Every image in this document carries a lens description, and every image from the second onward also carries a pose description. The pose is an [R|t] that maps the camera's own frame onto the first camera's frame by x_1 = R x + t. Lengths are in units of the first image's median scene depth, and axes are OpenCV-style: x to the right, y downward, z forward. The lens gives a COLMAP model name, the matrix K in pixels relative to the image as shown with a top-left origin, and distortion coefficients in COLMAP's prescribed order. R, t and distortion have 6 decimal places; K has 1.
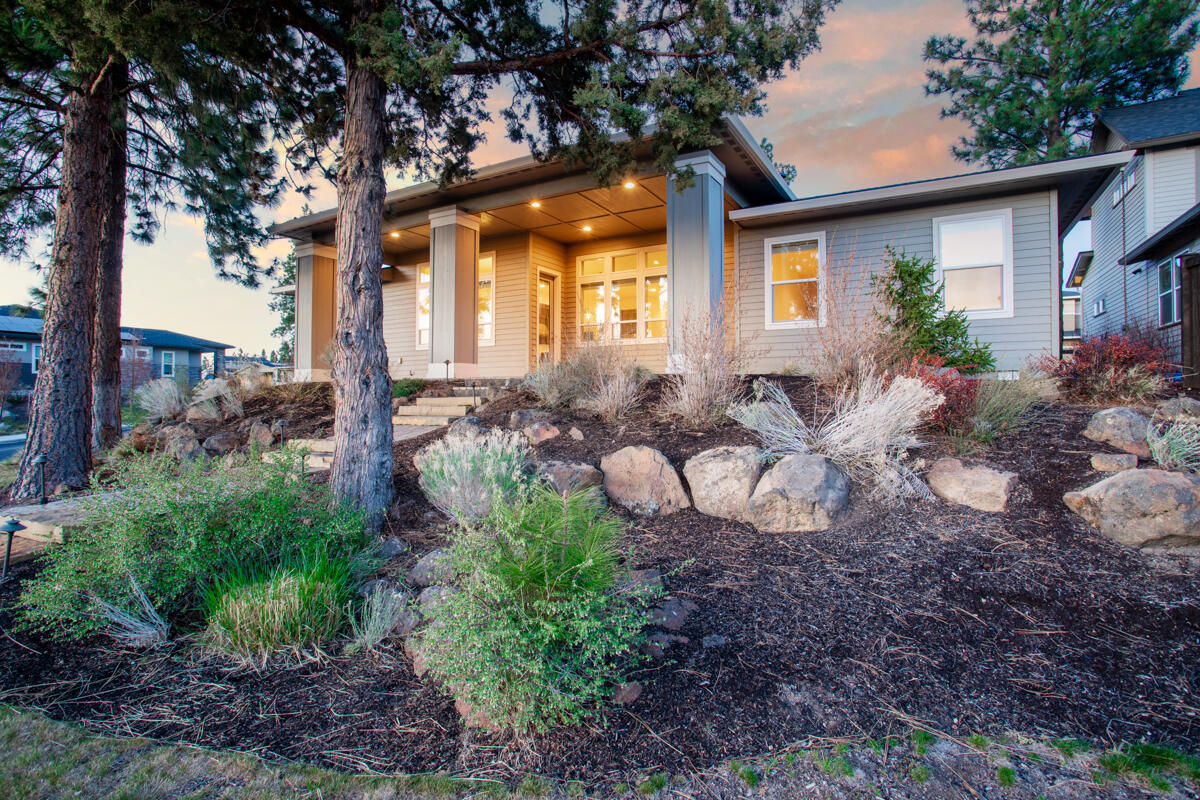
lens RADIAL K [[586.6, 0, 600.0], [0, 586.6, 400.0], [0, 0, 1]] dist [-0.062014, 0.021891]
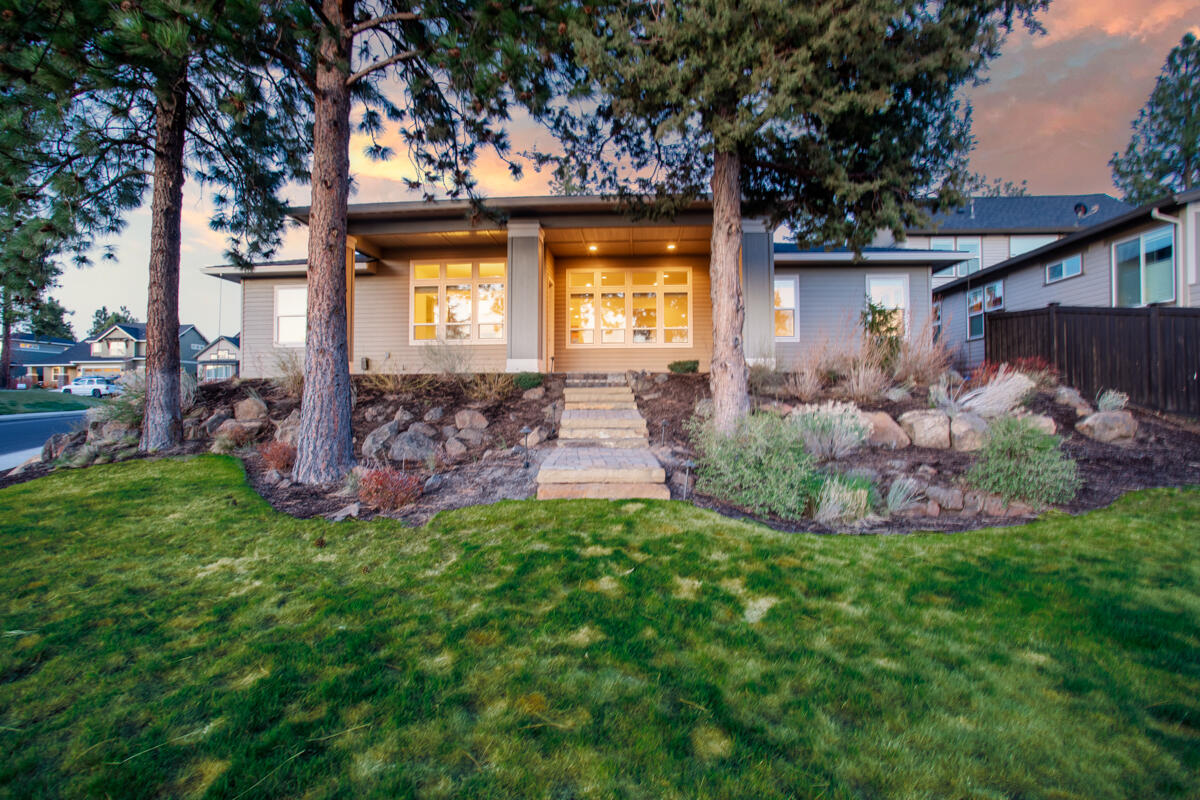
lens RADIAL K [[586.6, 0, 600.0], [0, 586.6, 400.0], [0, 0, 1]] dist [-0.062014, 0.021891]
pose [[0.900860, -0.001221, 0.434108, -0.661160], [0.002769, 0.999992, -0.002933, 0.021604], [-0.434101, 0.003844, 0.900856, -0.089549]]
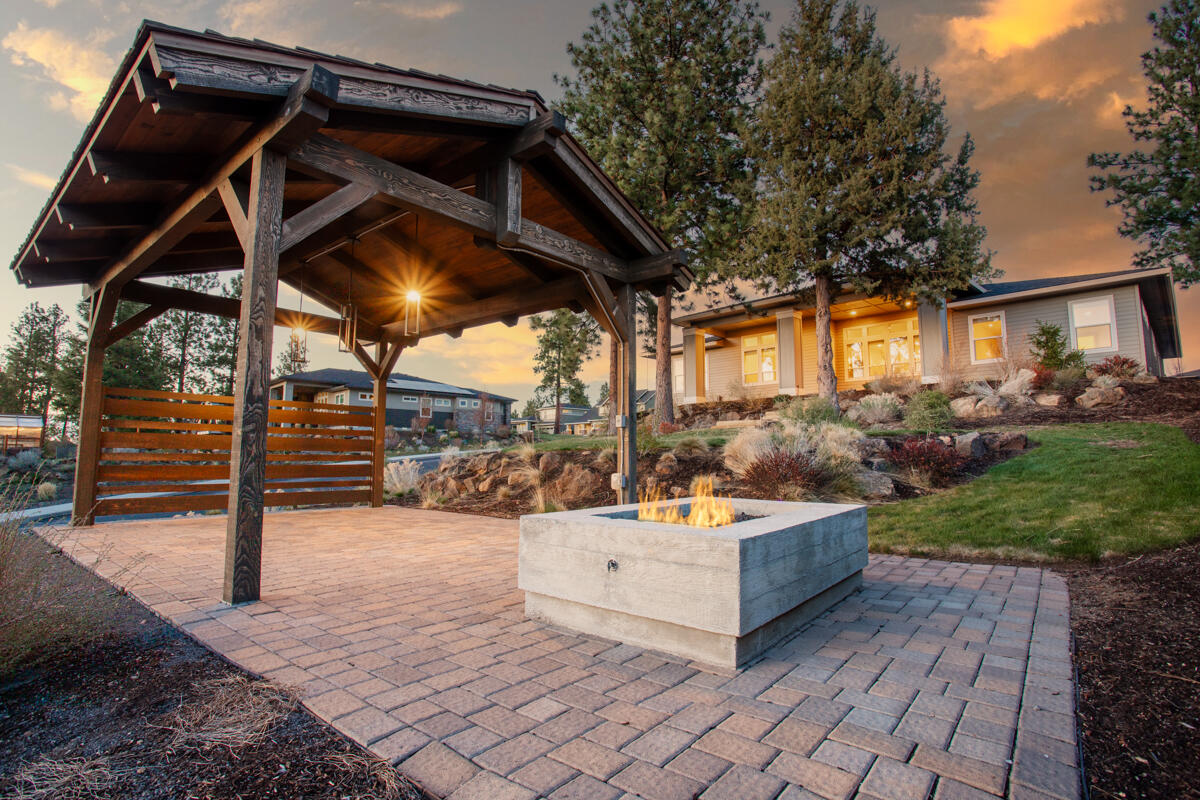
lens RADIAL K [[586.6, 0, 600.0], [0, 586.6, 400.0], [0, 0, 1]] dist [-0.062014, 0.021891]
pose [[0.959626, -0.021341, -0.280469, -0.338709], [-0.007125, 0.994954, -0.100083, 0.181335], [0.281189, 0.098040, 0.954631, -1.054860]]
